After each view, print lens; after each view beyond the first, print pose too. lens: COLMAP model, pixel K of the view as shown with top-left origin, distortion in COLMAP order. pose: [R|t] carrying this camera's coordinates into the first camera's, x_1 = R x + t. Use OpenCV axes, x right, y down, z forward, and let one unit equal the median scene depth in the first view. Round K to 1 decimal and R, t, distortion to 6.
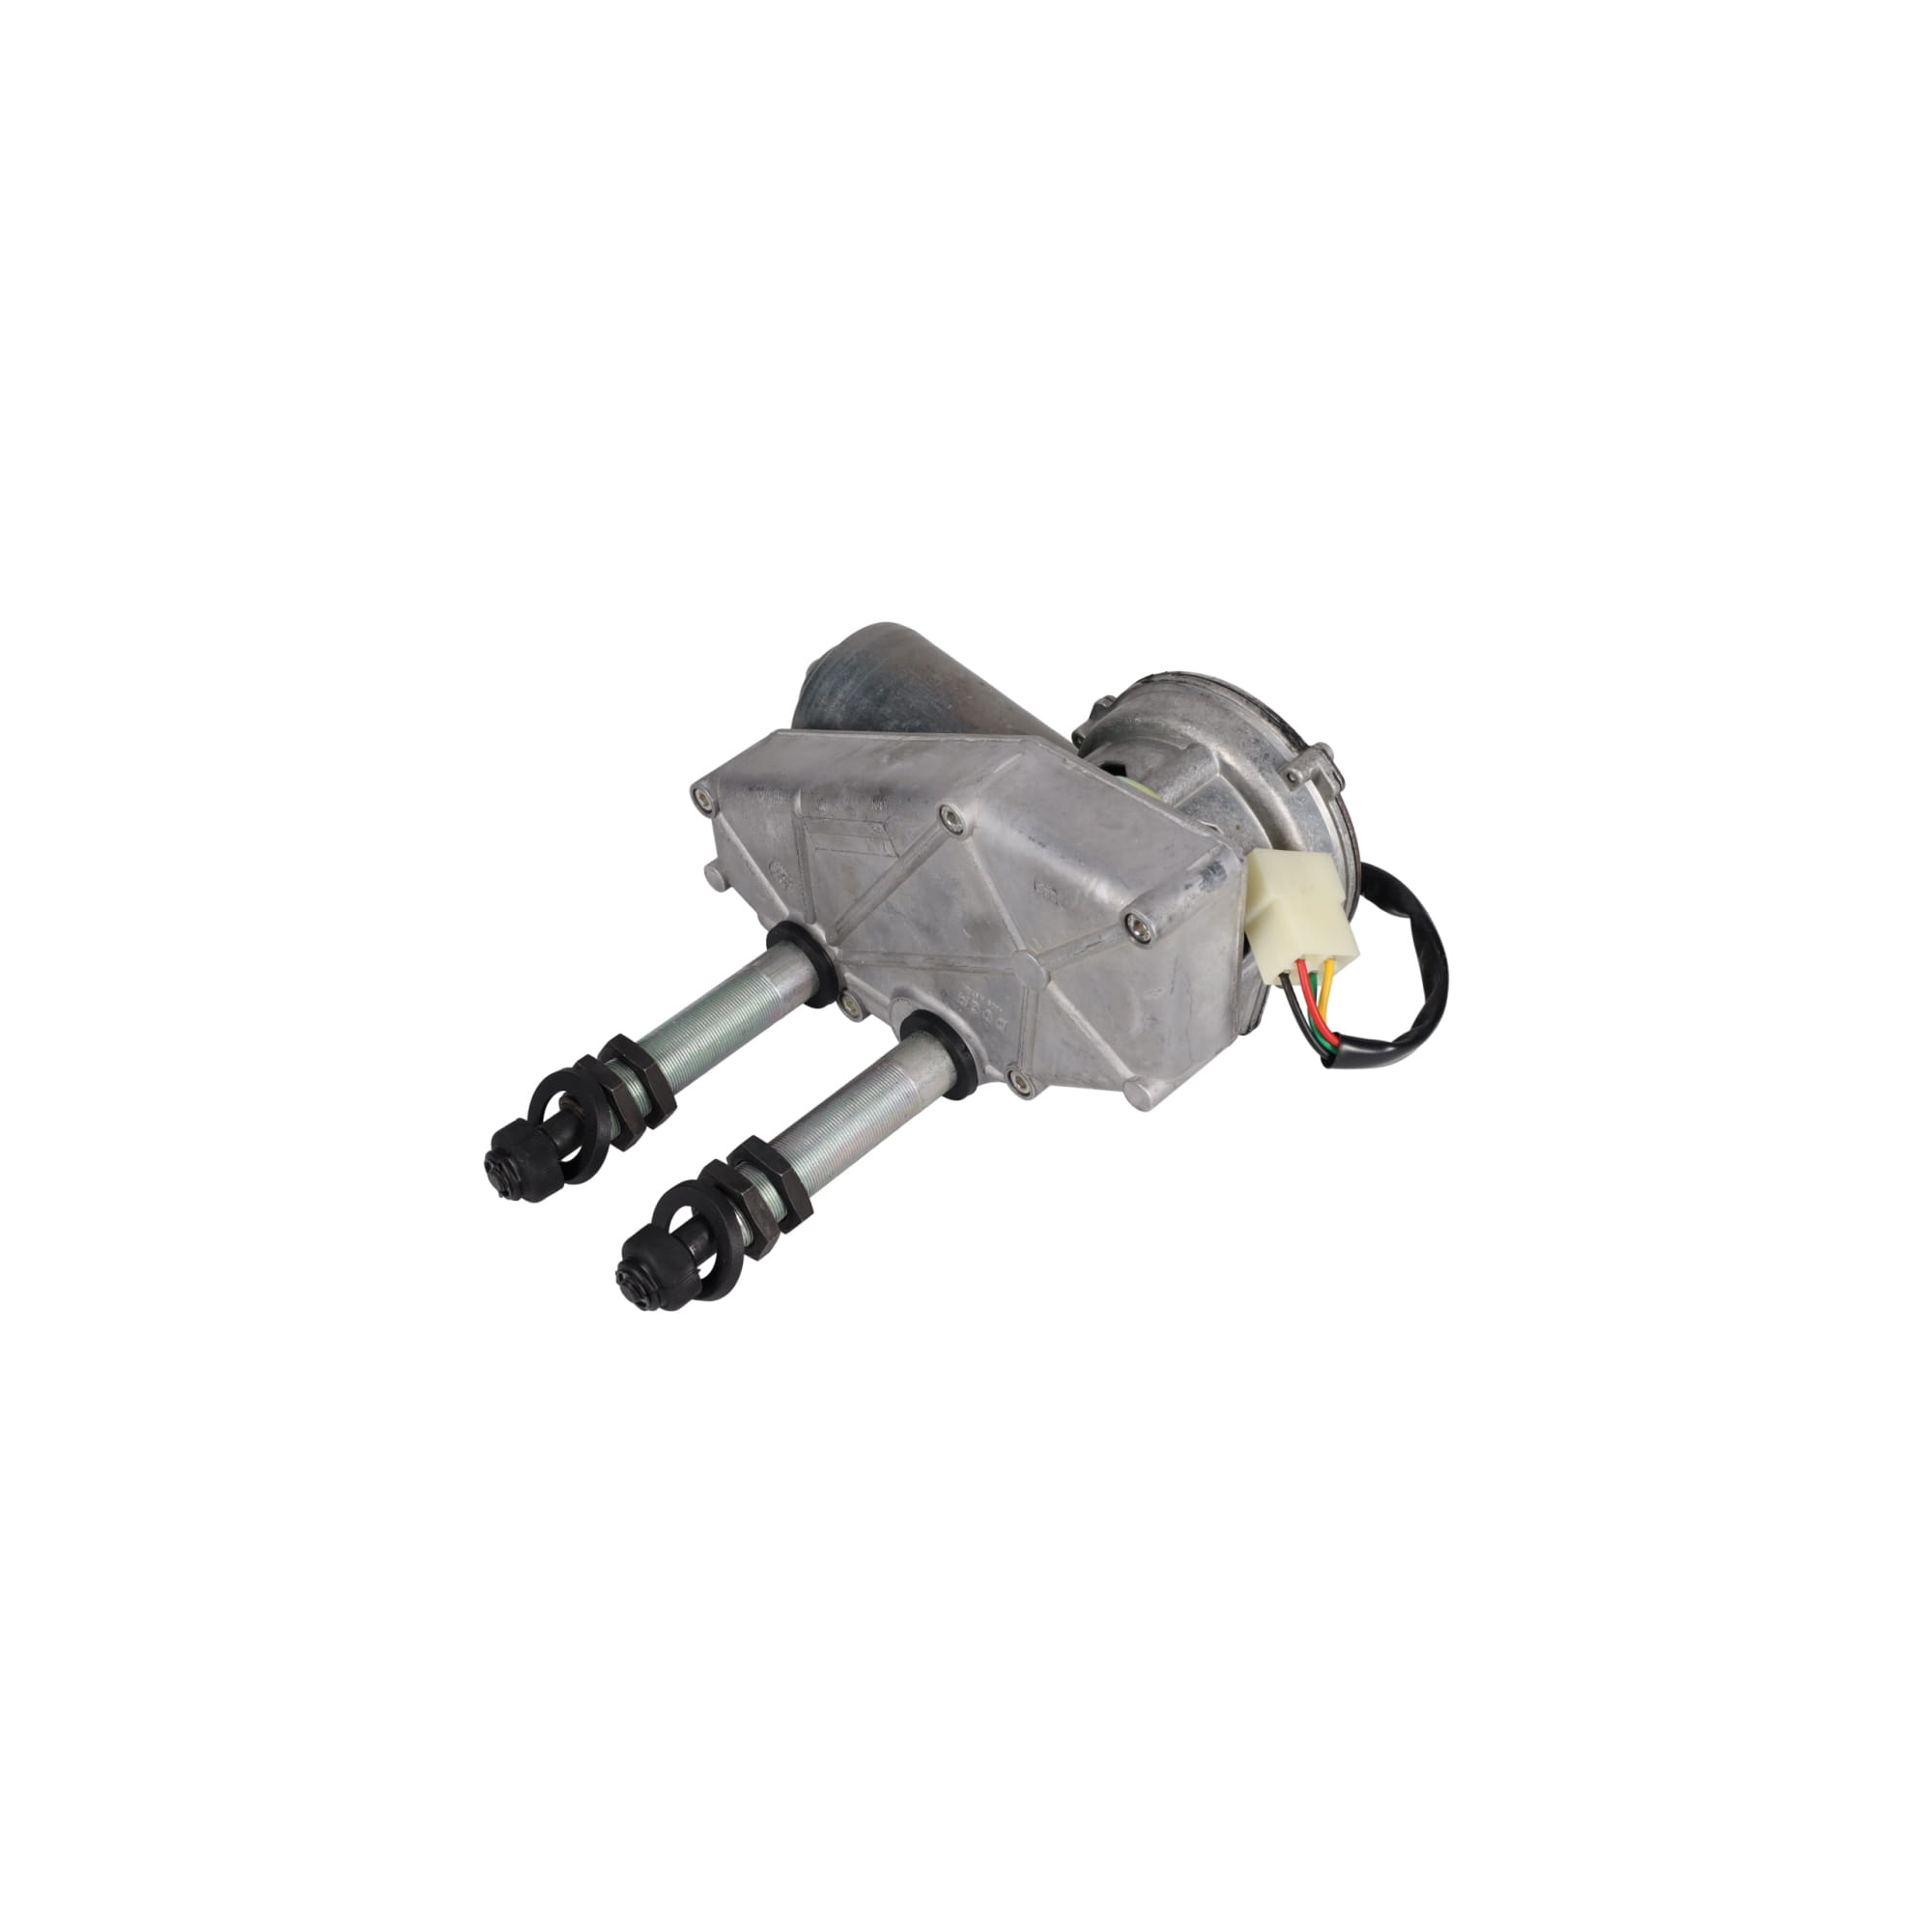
lens RADIAL K [[2048.4, 0, 966.0], [0, 2048.4, 966.0], [0, 0, 1]] dist [-0.004839, -0.000400]
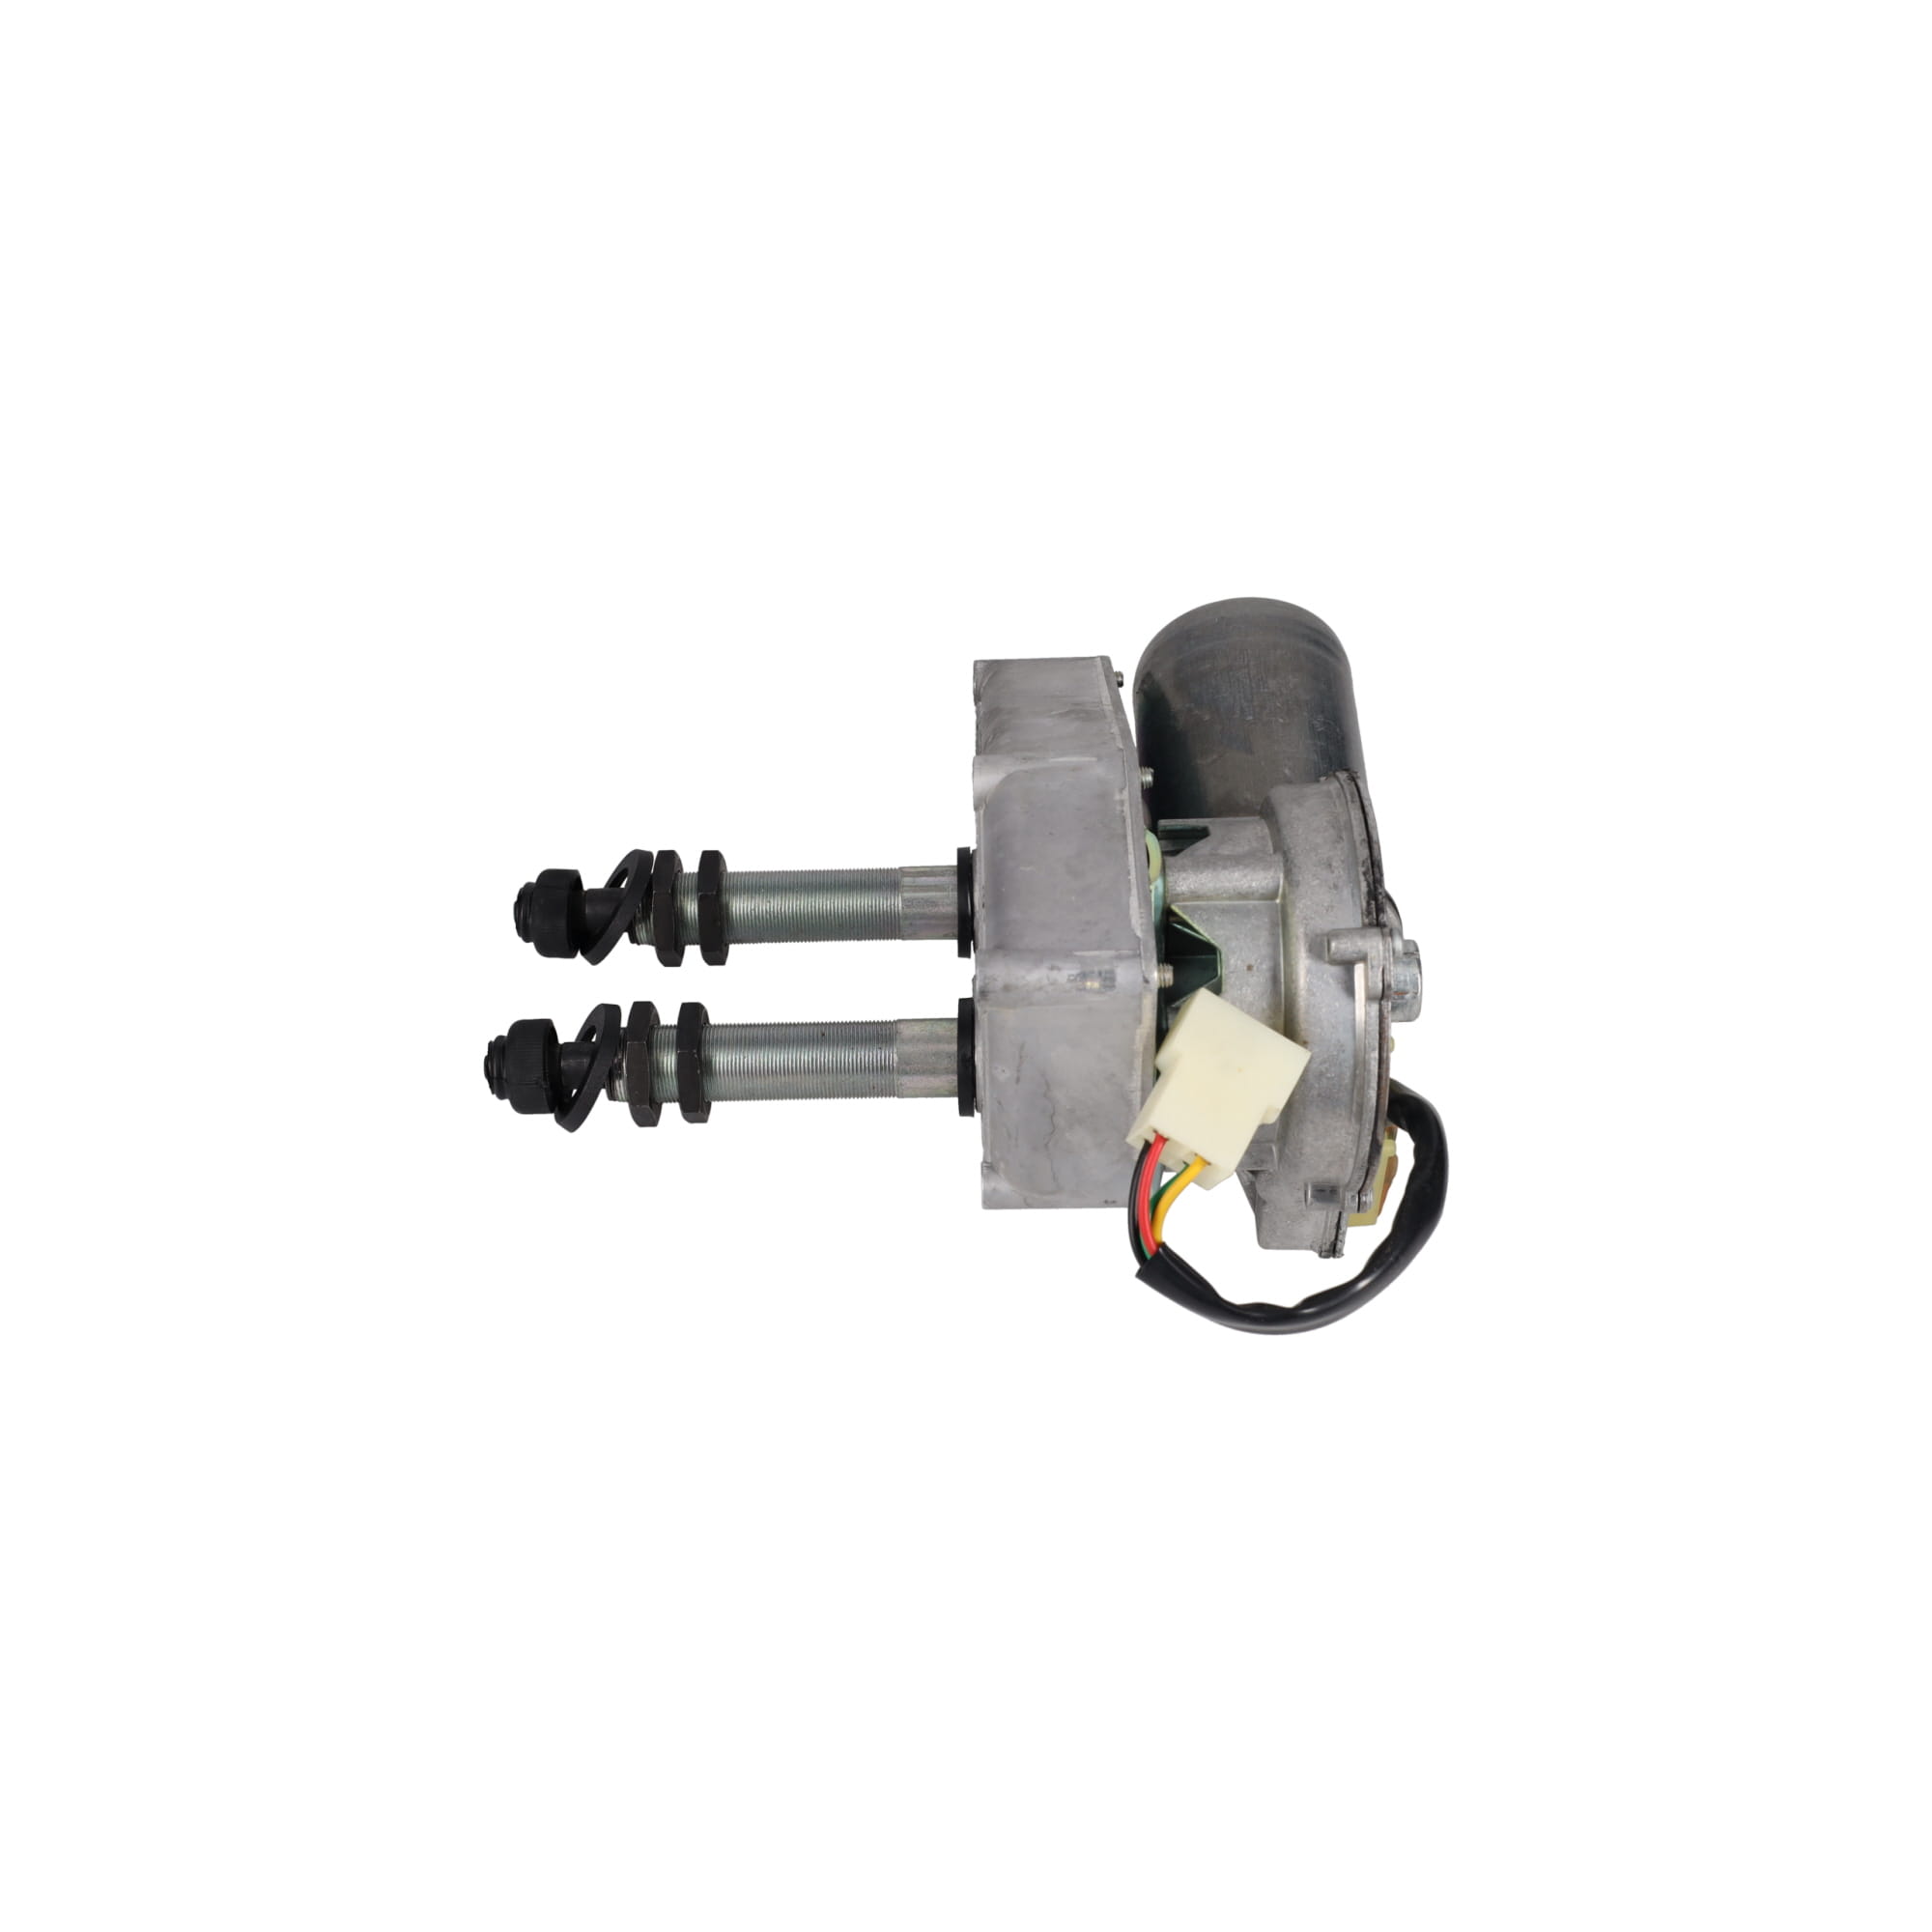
lens RADIAL K [[2562.6, 0, 967.6], [0, 2562.6, 1002.4], [0, 0, 1]] dist [-0.001989, -0.001991]
pose [[0.701103, 0.503298, -0.505119, 0.553995], [-0.496608, 0.852984, 0.160619, -0.158645], [0.511698, 0.138236, 0.847972, 0.115696]]
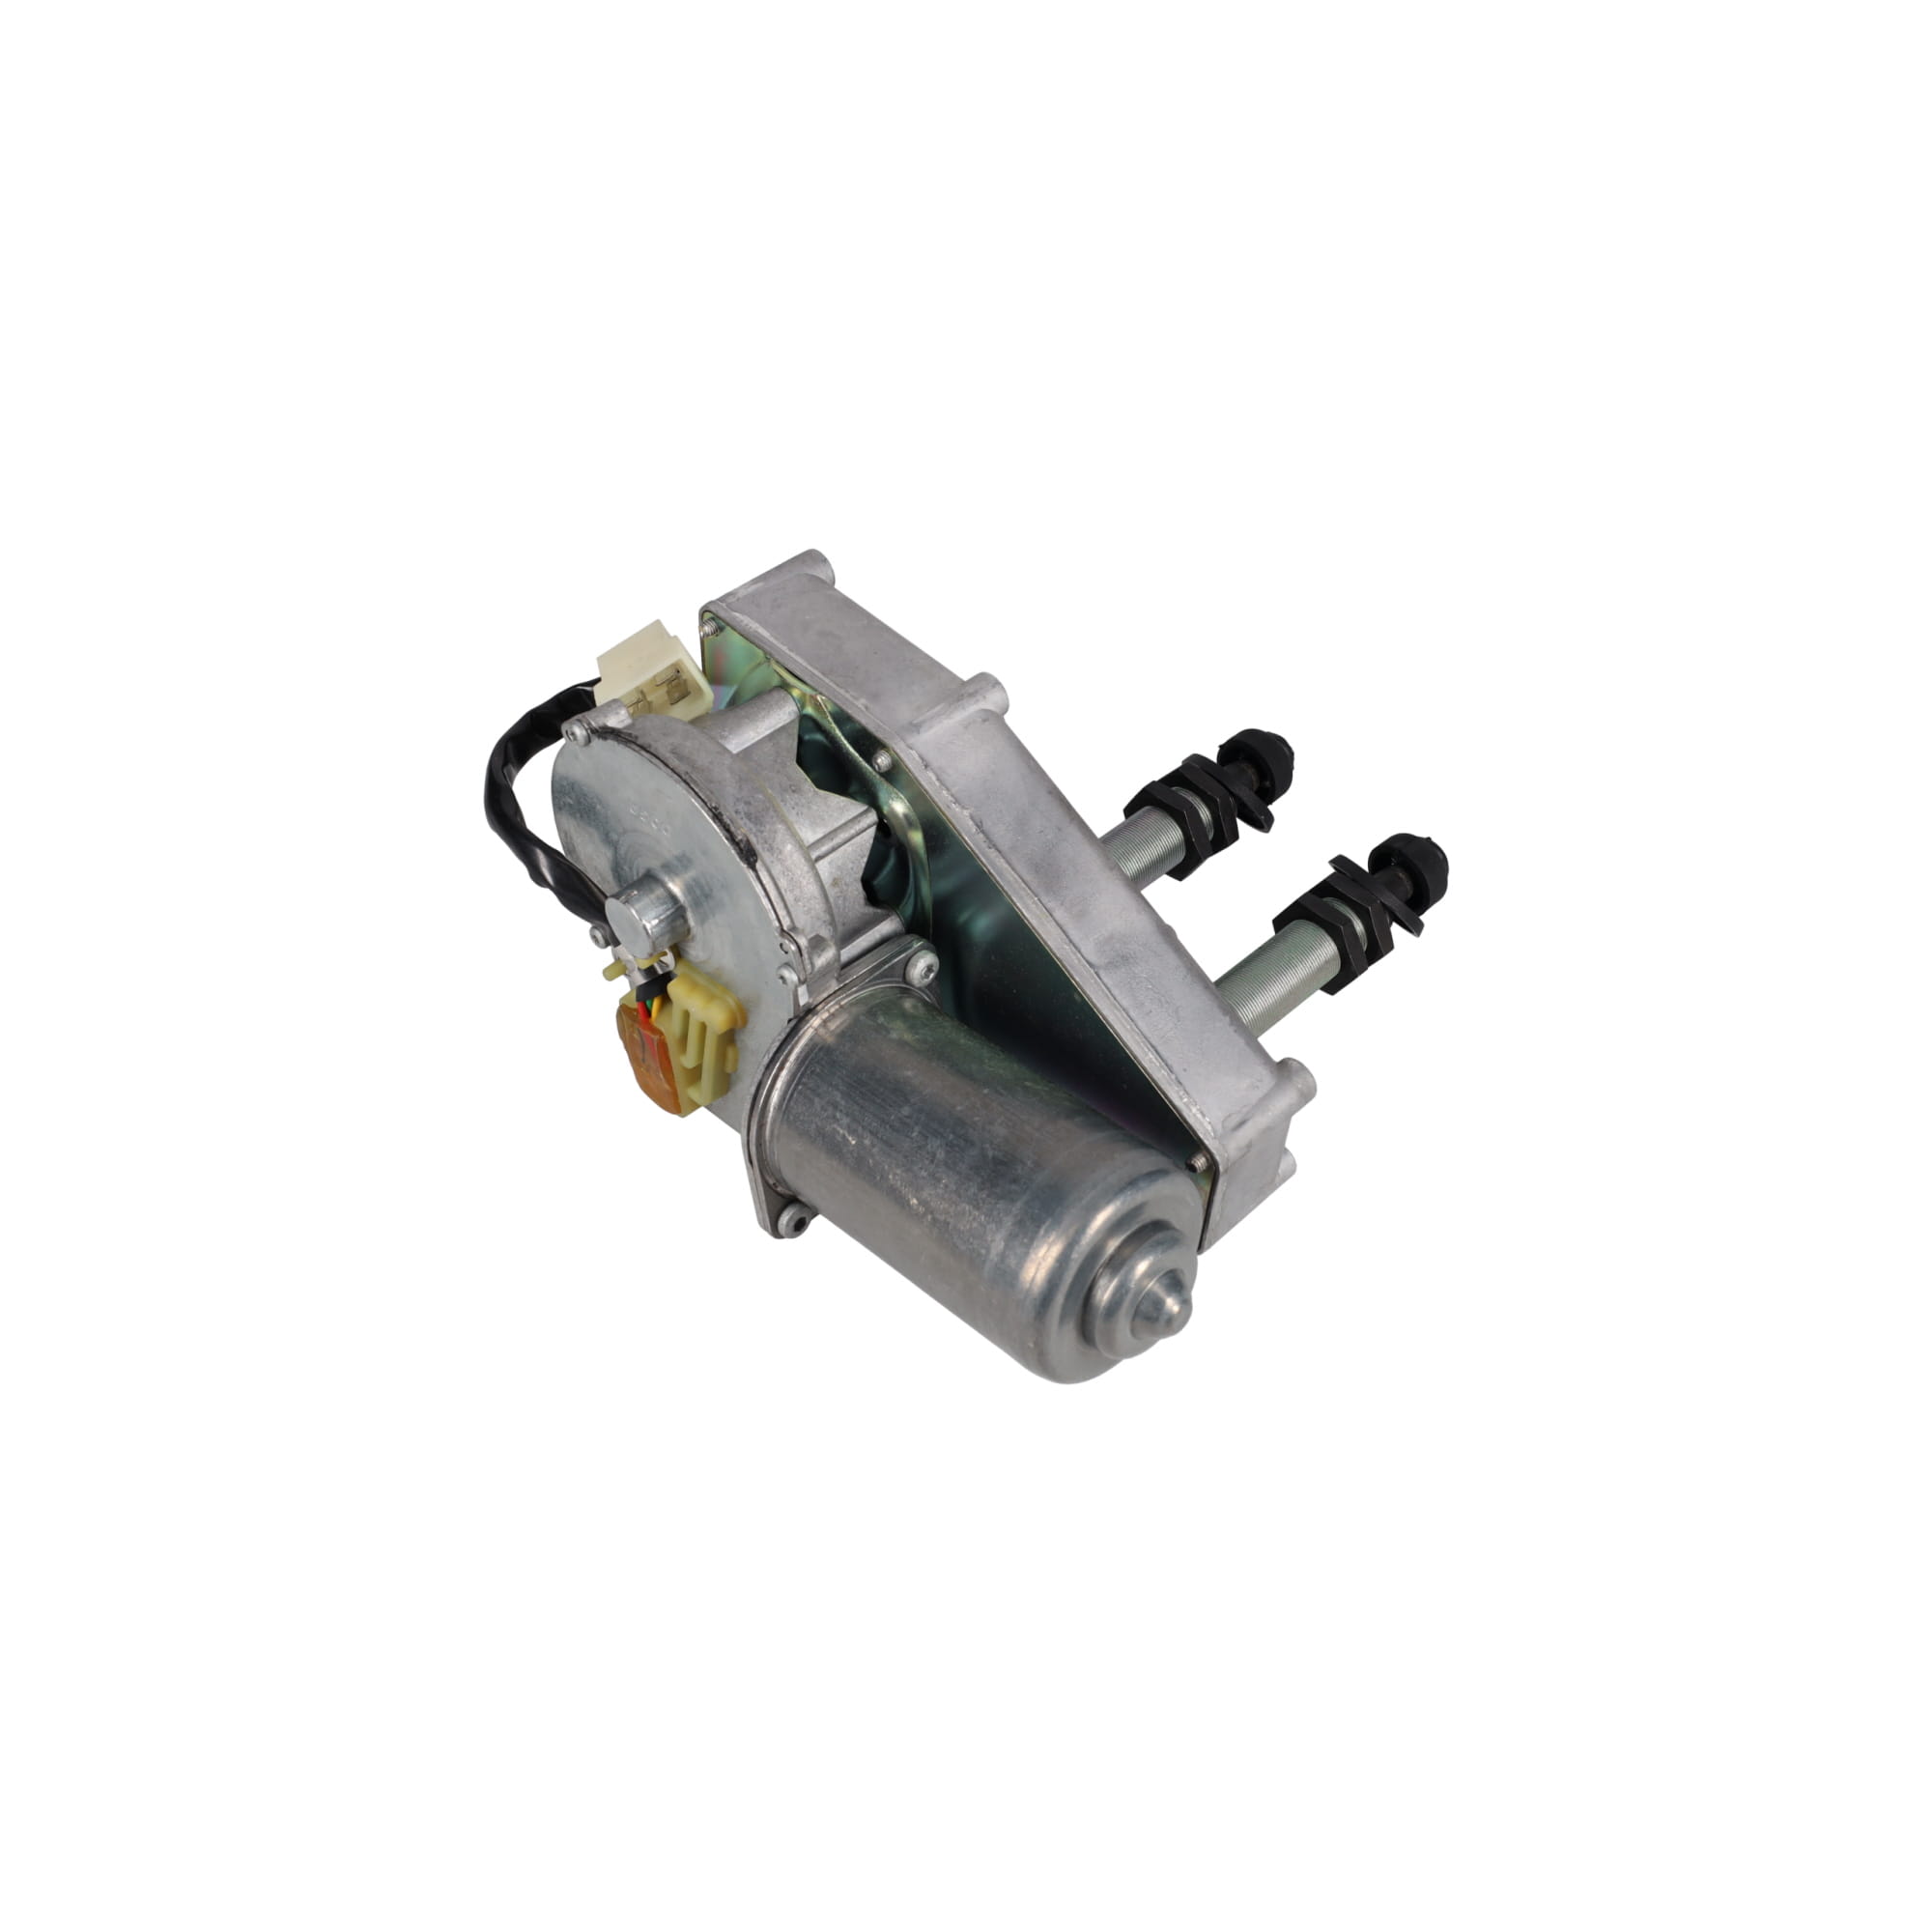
lens RADIAL K [[2327.8, 0, 966.0], [0, 2327.8, 966.0], [0, 0, 1]] dist [-0.010953, -0.001228]
pose [[-0.999597, -0.020497, 0.019636, -0.018872], [0.020492, -0.042419, 0.998890, -1.130828], [-0.019642, 0.998890, 0.042821, 1.055040]]
